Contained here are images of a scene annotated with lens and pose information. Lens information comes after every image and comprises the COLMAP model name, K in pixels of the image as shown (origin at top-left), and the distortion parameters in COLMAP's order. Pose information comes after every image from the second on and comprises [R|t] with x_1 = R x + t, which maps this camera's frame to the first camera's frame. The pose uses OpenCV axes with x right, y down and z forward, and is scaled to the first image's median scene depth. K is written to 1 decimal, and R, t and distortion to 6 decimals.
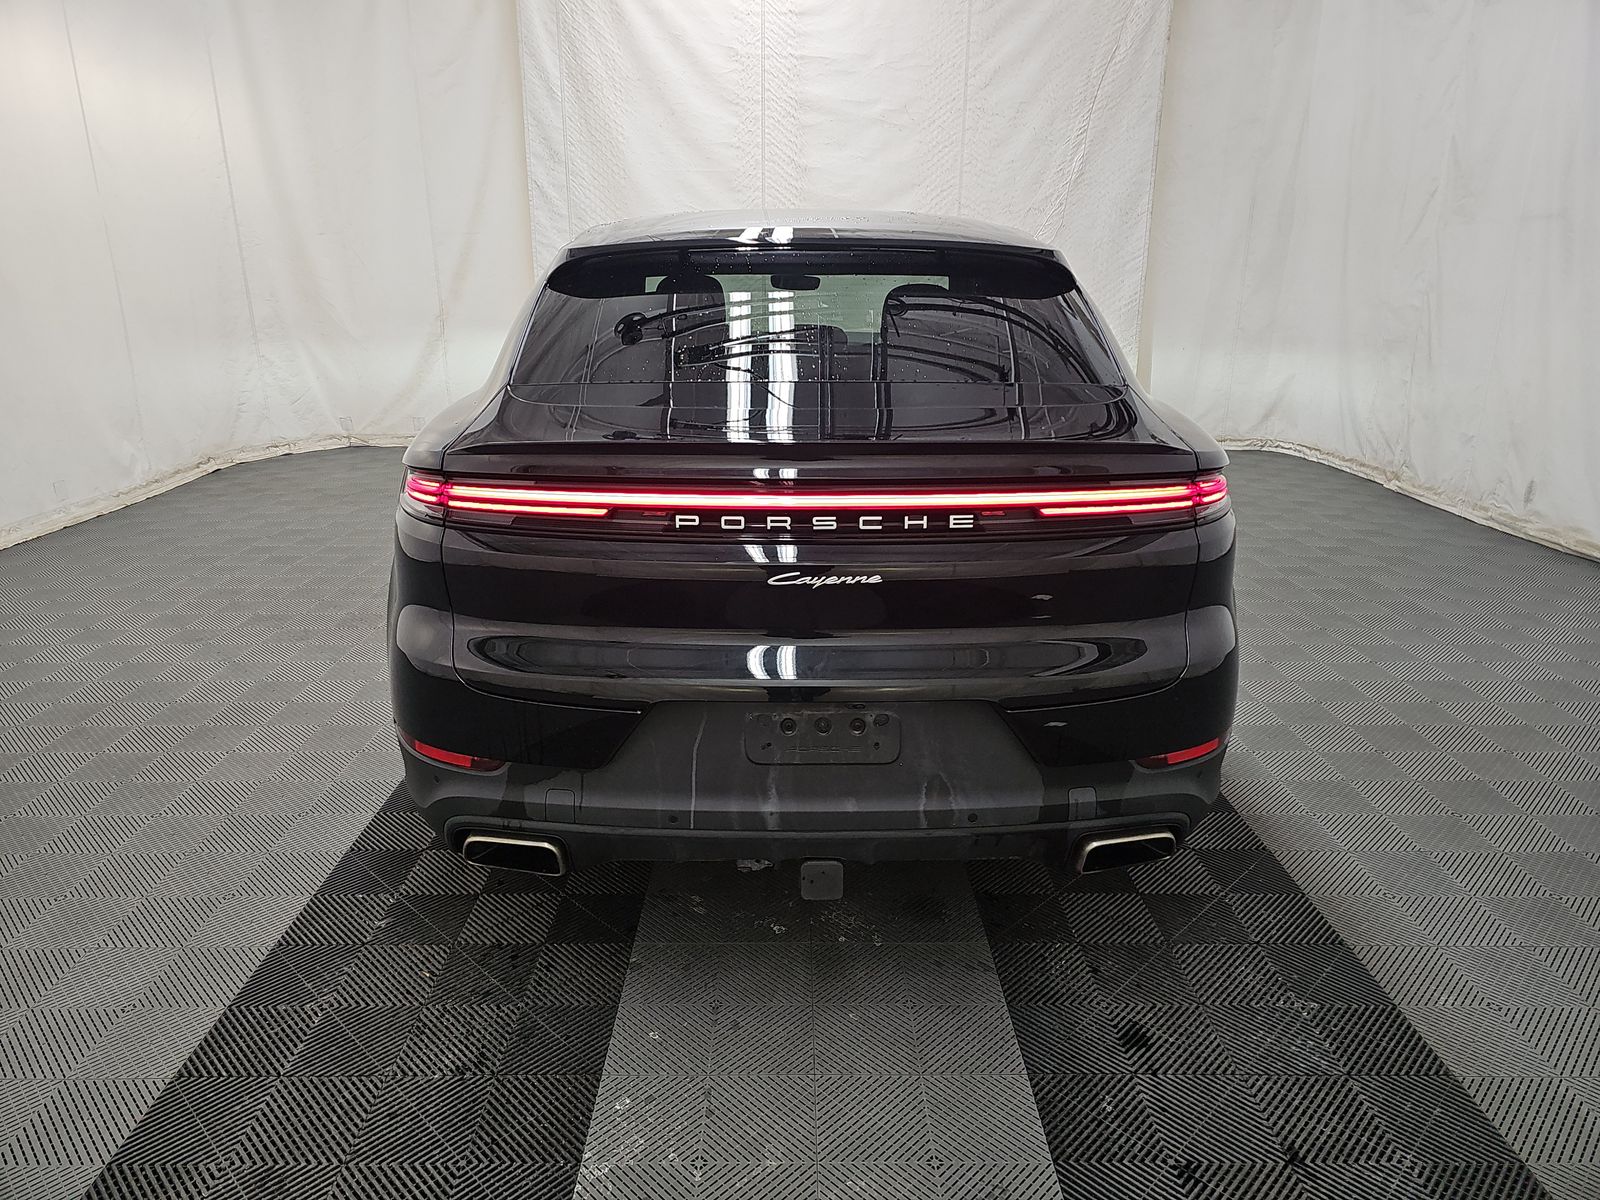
lens RADIAL K [[1063.6, 0, 805.8], [0, 1063.6, 612.9], [0, 0, 1]] dist [0.014818, -0.017180]
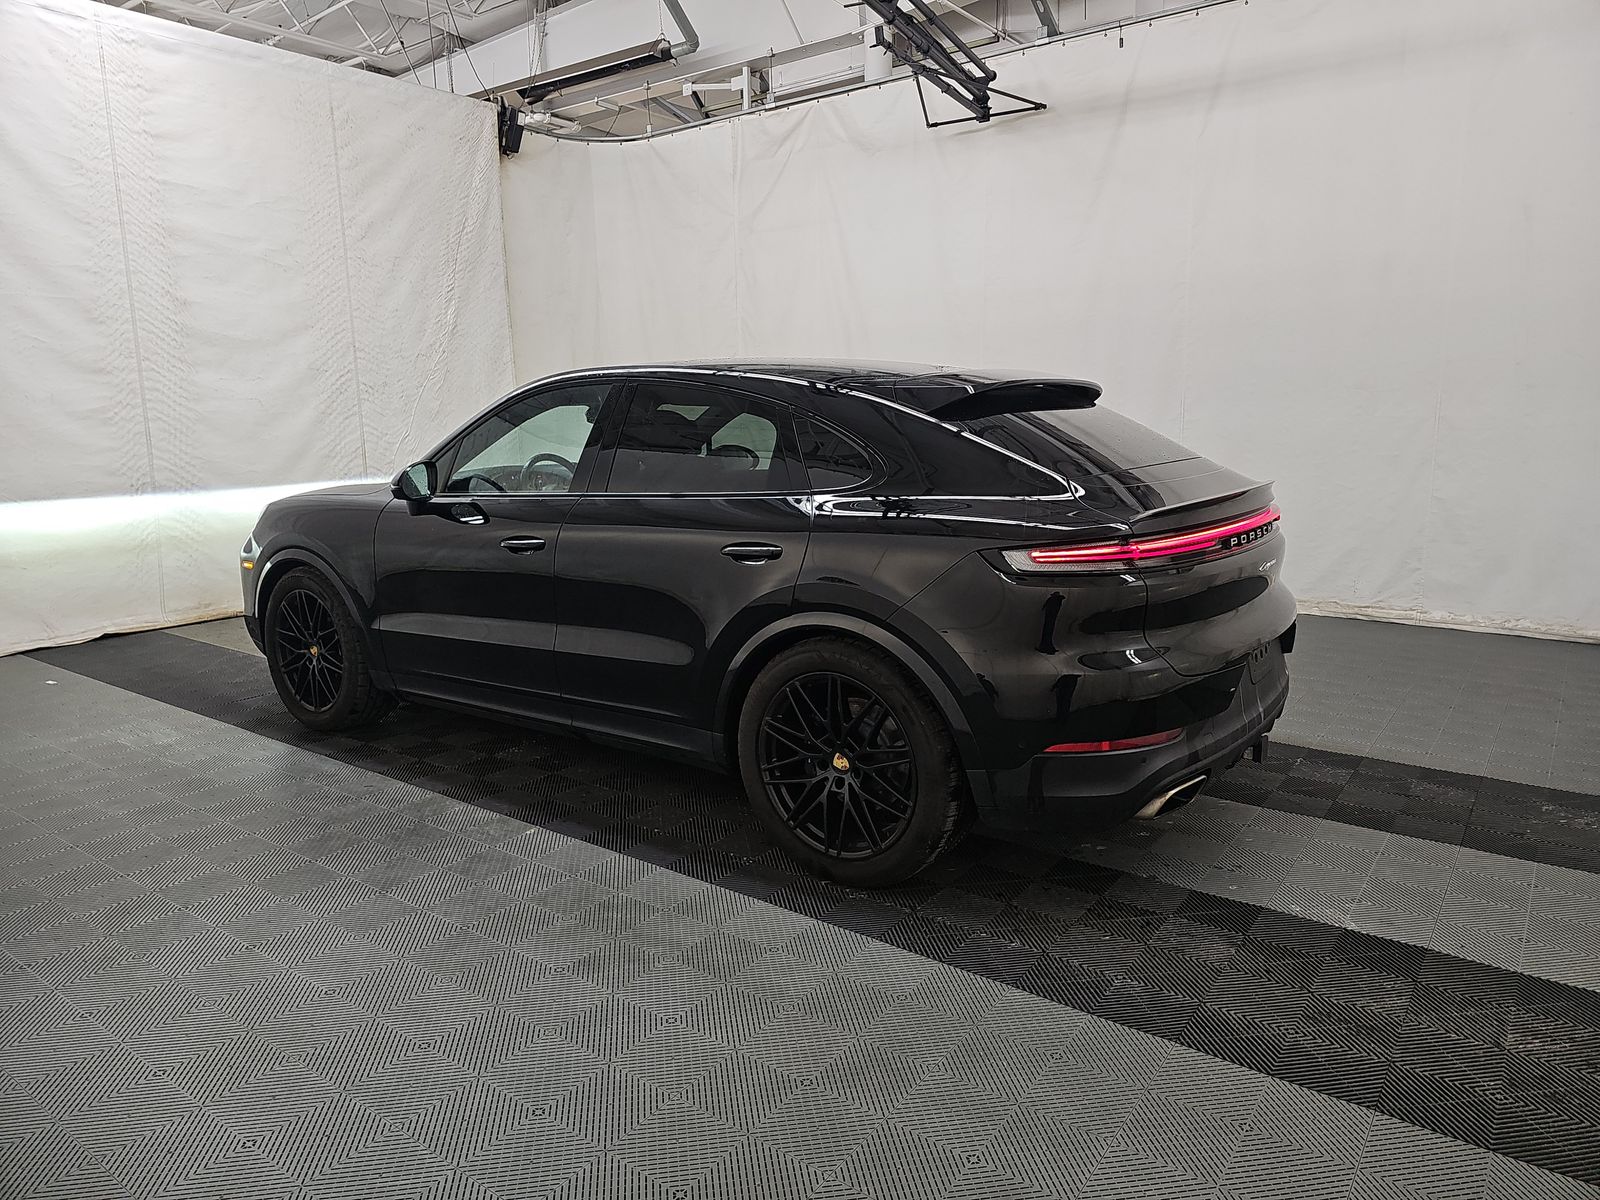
lens RADIAL K [[1063.6, 0, 802.4], [0, 1063.6, 602.1], [0, 0, 1]] dist [0.014818, -0.017180]
pose [[0.605125, -0.149326, 0.782001, -0.429142], [0.258889, 0.965776, -0.015914, -0.031341], [-0.752861, 0.212082, 0.623074, 0.119633]]
